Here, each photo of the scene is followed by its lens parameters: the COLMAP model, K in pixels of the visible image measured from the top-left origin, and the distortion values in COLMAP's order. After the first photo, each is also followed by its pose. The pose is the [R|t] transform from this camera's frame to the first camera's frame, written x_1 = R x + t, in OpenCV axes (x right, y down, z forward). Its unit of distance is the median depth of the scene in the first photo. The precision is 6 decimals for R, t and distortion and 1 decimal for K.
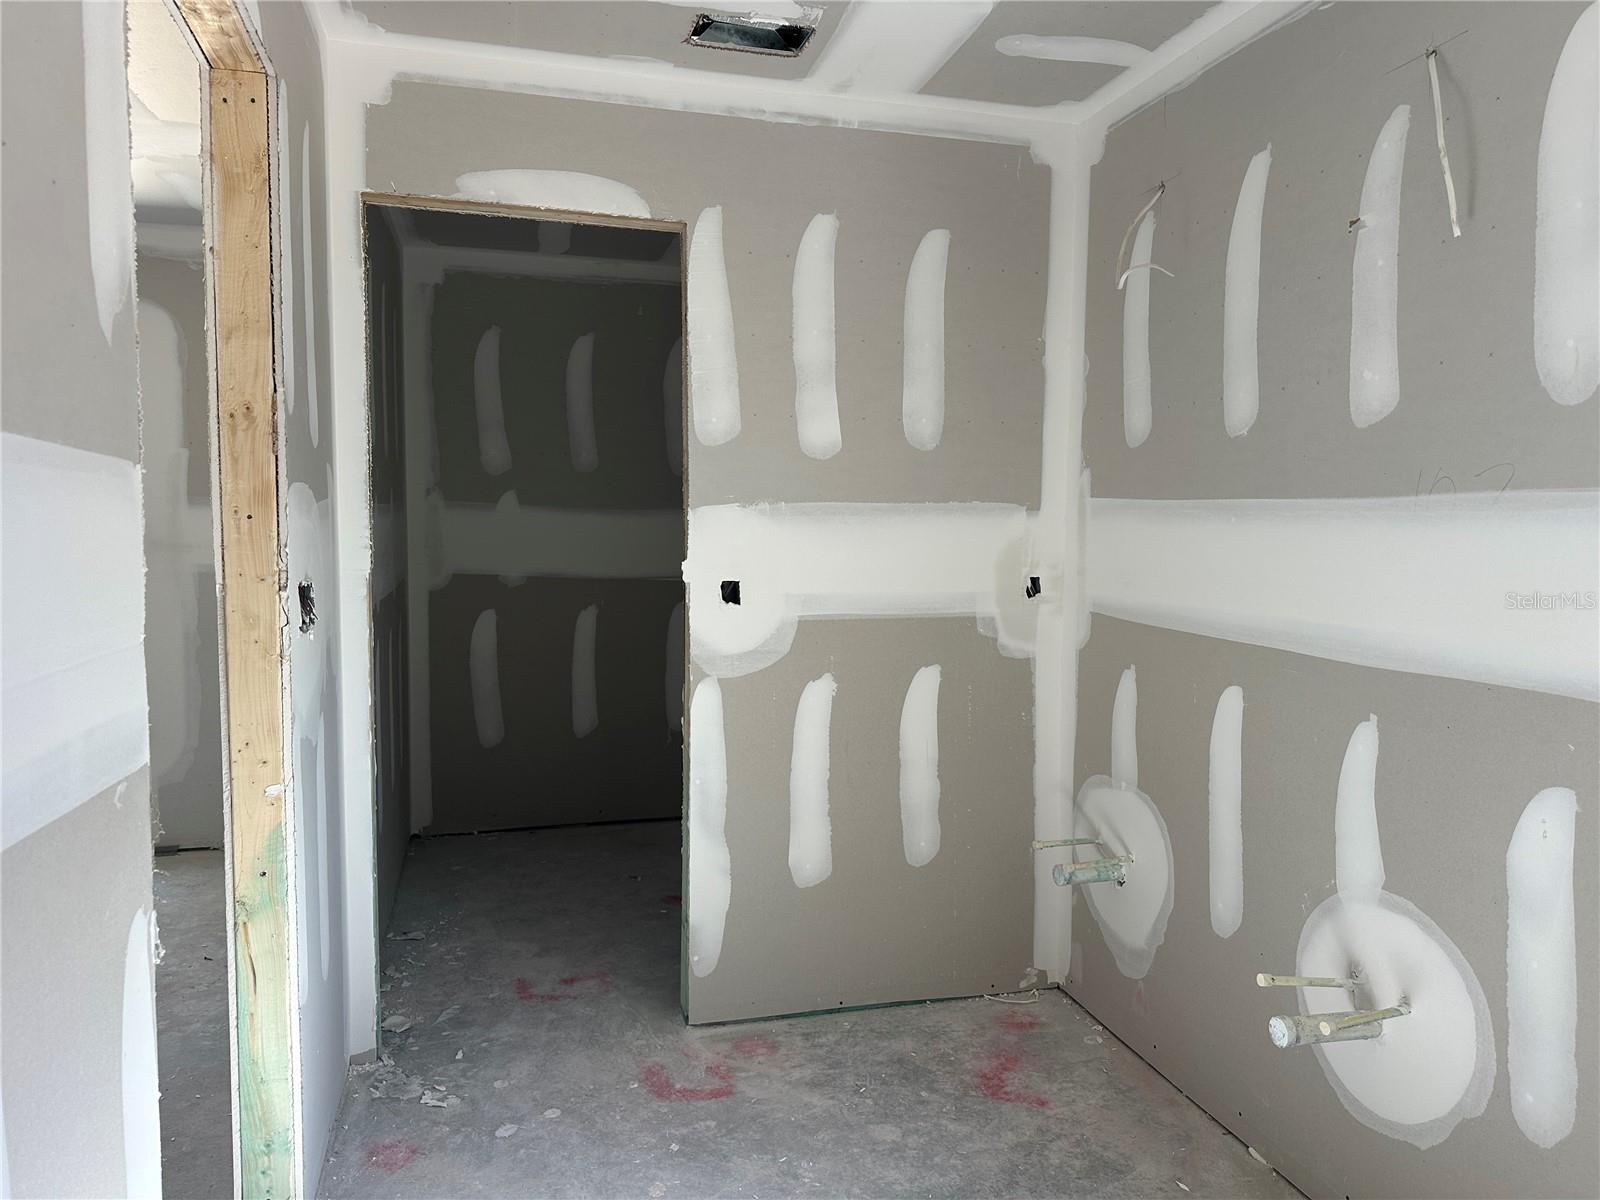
lens RADIAL K [[1112.7, 0, 800.0], [0, 1112.7, 600.0], [0, 0, 1]] dist [0.024221, -0.002201]
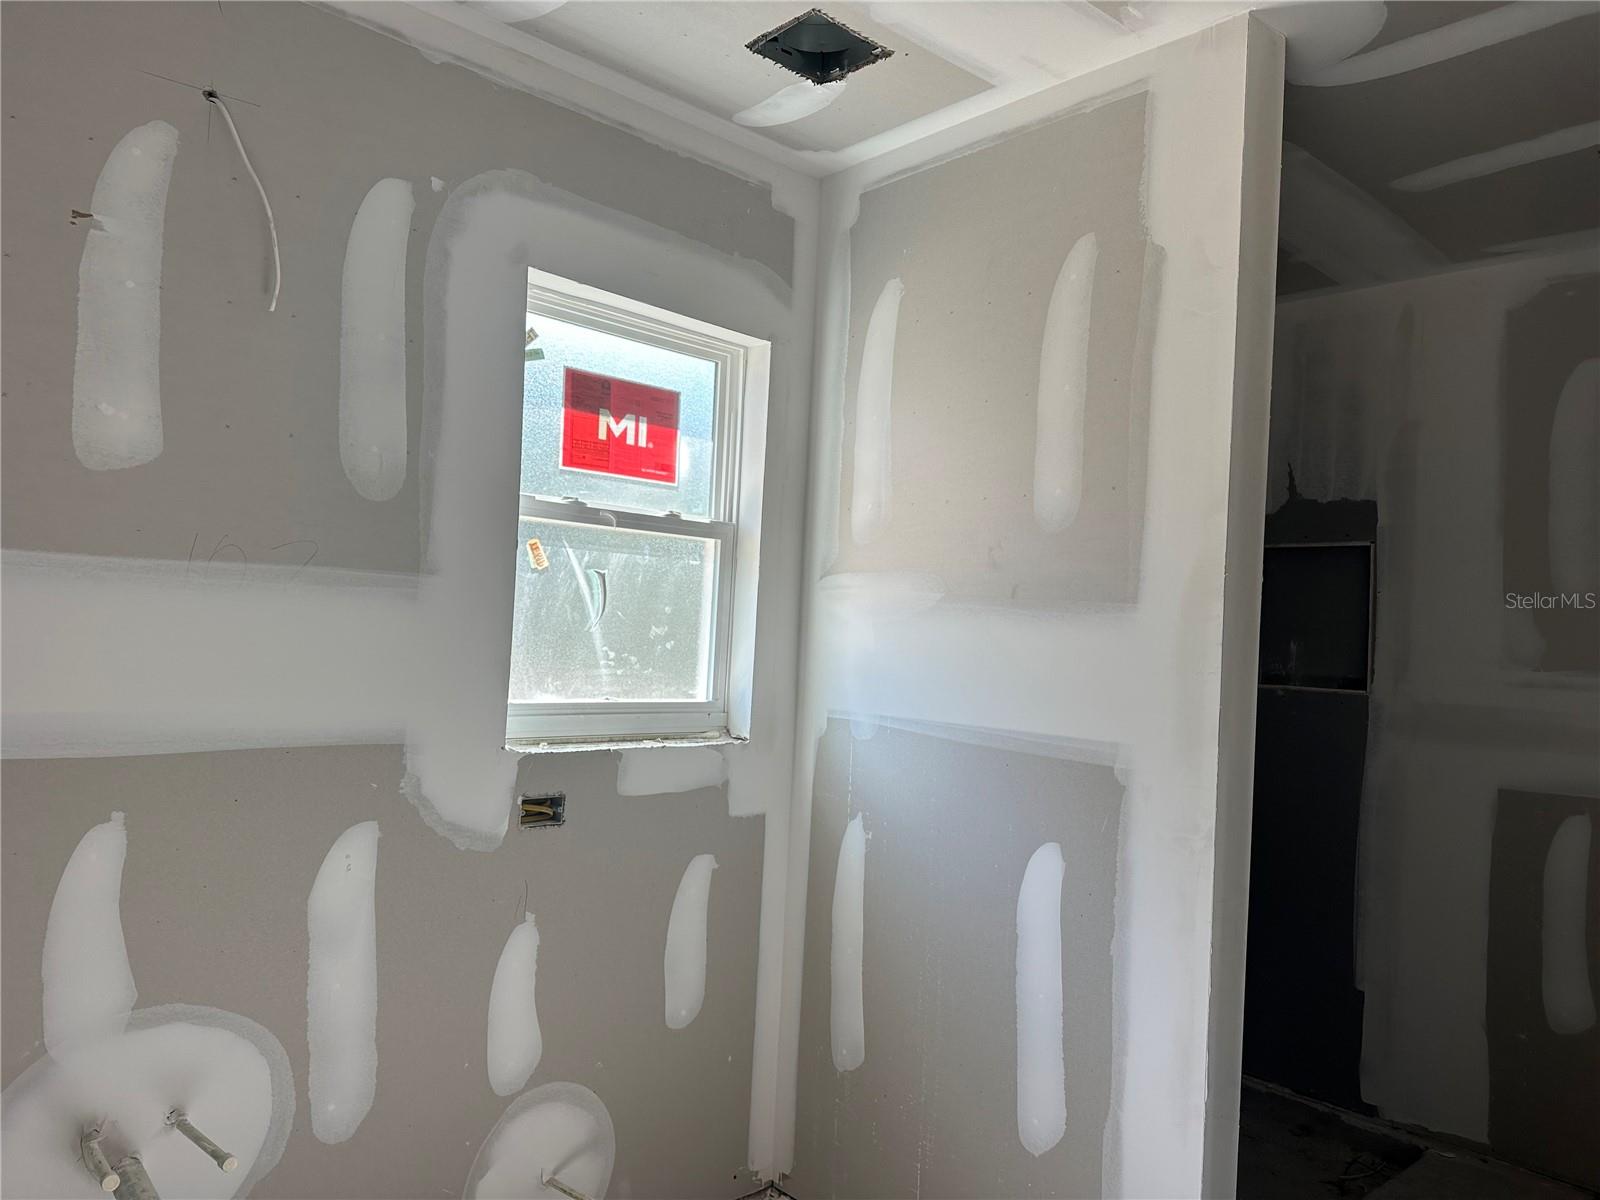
lens RADIAL K [[1112.7, 0, 800.0], [0, 1112.7, 600.0], [0, 0, 1]] dist [0.024221, -0.002201]
pose [[-0.426225, -0.016701, 0.904463, -0.475144], [0.005786, 0.999759, 0.021187, -0.073198], [-0.904598, 0.014264, -0.426026, 0.891098]]
